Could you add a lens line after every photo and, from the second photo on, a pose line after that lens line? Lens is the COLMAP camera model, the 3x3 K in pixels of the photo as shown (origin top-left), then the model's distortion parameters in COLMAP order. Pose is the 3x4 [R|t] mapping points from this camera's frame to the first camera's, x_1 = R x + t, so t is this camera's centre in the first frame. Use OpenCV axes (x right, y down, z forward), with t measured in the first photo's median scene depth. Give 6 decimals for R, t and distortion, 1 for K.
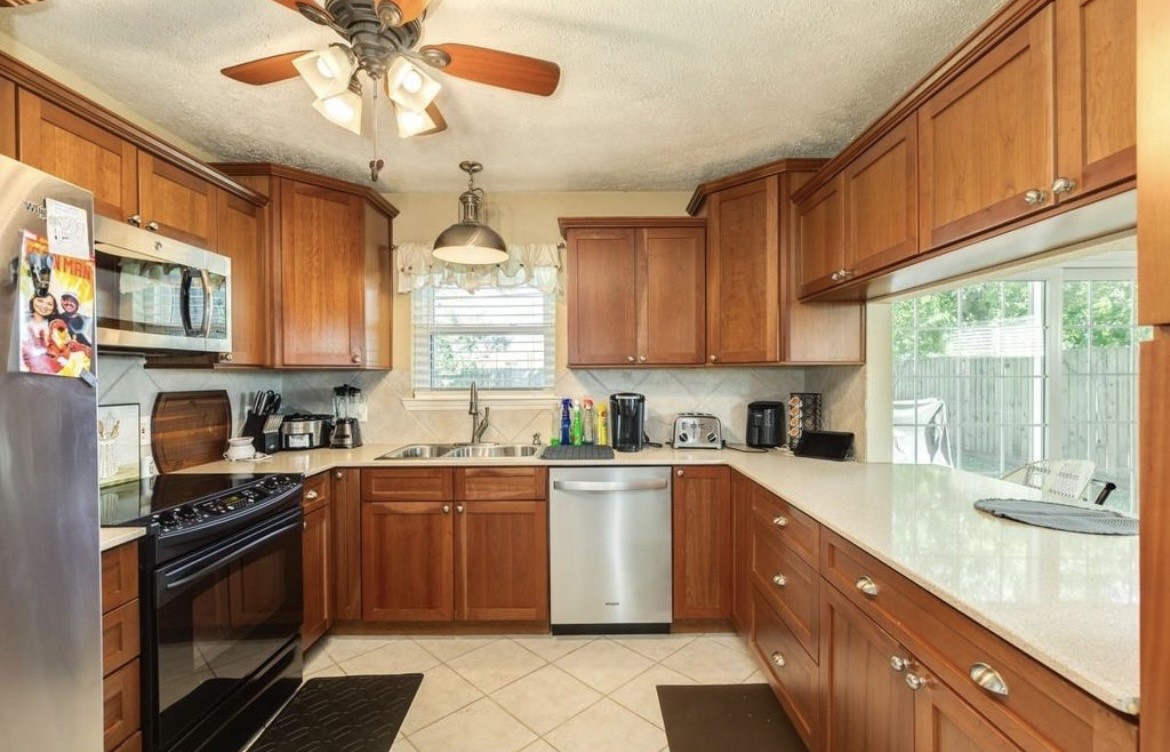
lens RADIAL K [[517.0, 0, 585.0], [0, 517.0, 376.0], [0, 0, 1]] dist [0.000700, 0.000115]
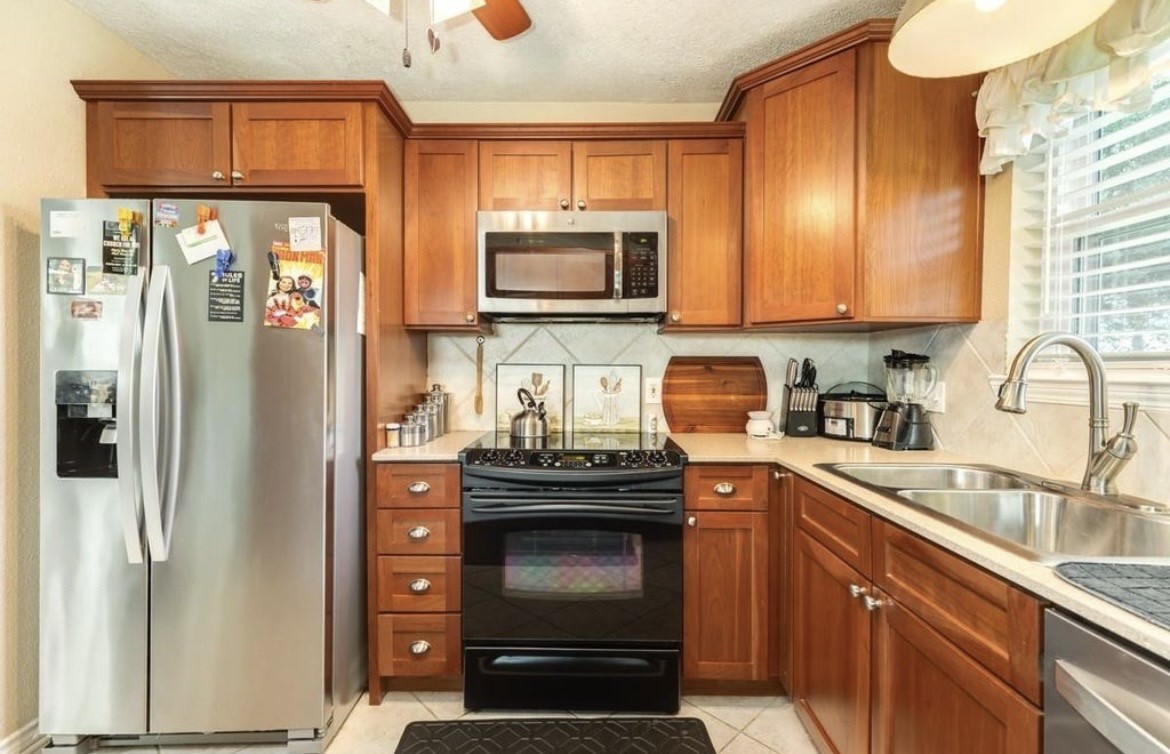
lens RADIAL K [[517.0, 0, 585.0], [0, 517.0, 377.0], [0, 0, 1]] dist [0.000700, 0.000115]
pose [[-0.008986, 0.028831, -0.999544, 0.210414], [-0.003457, 0.999577, 0.028863, 0.037416], [0.999954, 0.003715, -0.008882, 0.709193]]
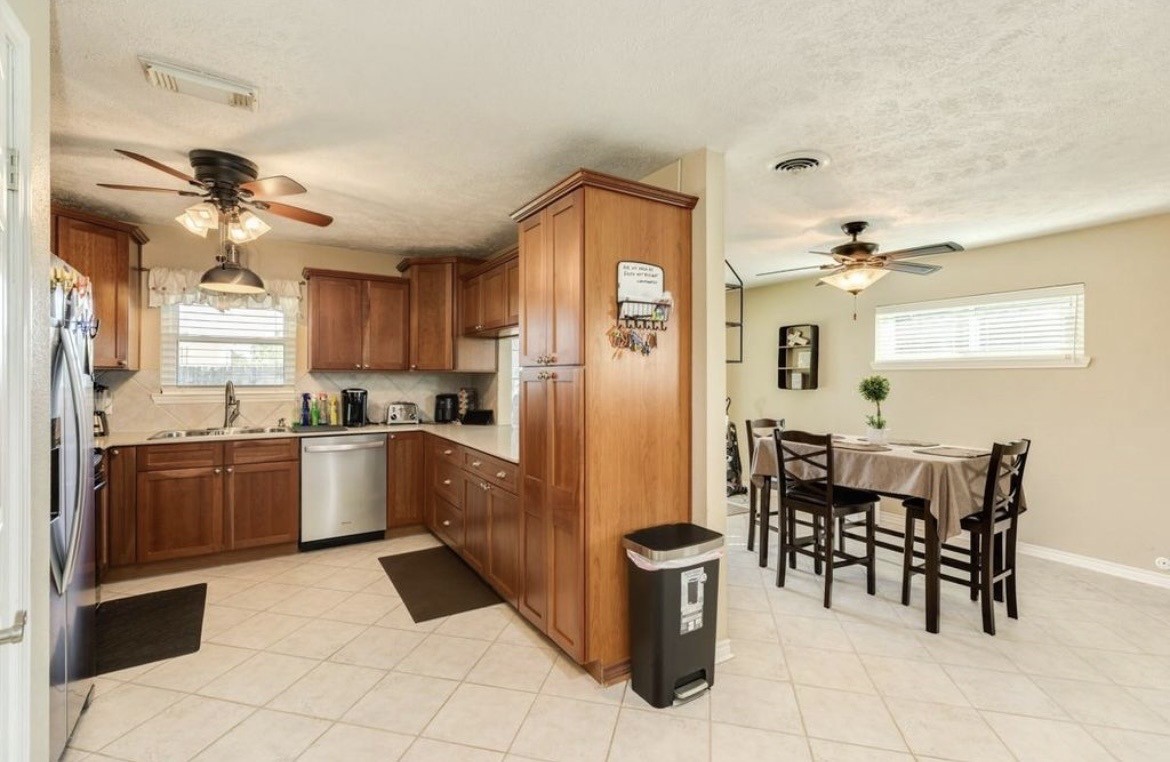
lens RADIAL K [[518.8, 0, 585.0], [0, 518.8, 381.0], [0, 0, 1]] dist [0.001543, -0.000071]
pose [[0.848419, 0.004306, 0.529308, -0.161137], [-0.008686, 0.999946, 0.005789, -0.003853], [-0.529254, -0.009509, 0.848410, -0.680421]]
